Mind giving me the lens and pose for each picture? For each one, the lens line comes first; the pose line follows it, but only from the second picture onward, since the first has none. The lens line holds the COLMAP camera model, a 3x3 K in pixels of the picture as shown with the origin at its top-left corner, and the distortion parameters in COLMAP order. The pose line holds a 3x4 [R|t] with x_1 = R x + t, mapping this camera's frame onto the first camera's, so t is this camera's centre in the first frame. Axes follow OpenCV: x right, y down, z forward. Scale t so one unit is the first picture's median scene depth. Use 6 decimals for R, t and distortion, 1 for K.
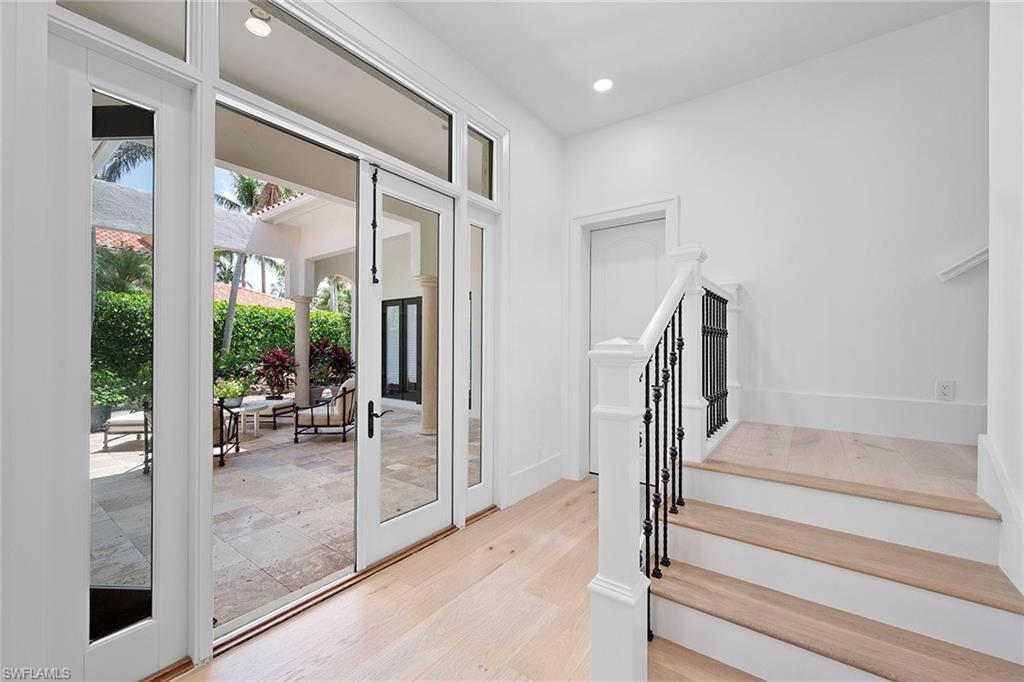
lens RADIAL K [[412.9, 0, 513.4], [0, 412.9, 344.5], [0, 0, 1]] dist [-0.002042, -0.000271]
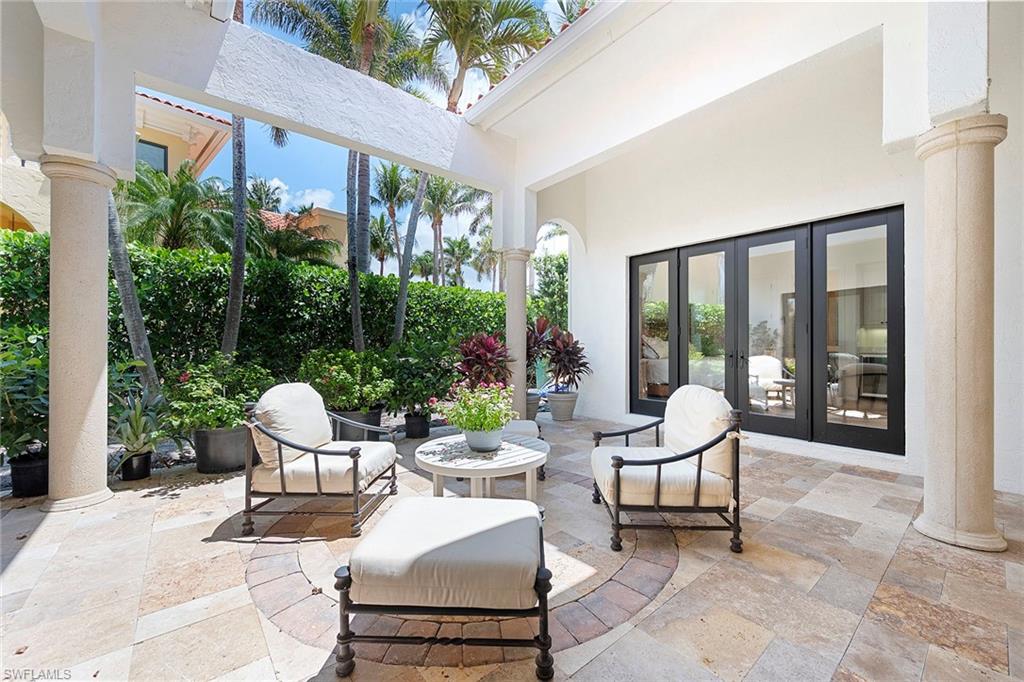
lens RADIAL K [[403.3, 0, 510.7], [0, 403.3, 339.5], [0, 0, 1]] dist [-0.000083, -0.000085]
pose [[0.970238, -0.006989, -0.242054, -0.354163], [0.004653, 0.999937, -0.010219, 0.023071], [0.242110, 0.008788, 0.970209, 0.384858]]
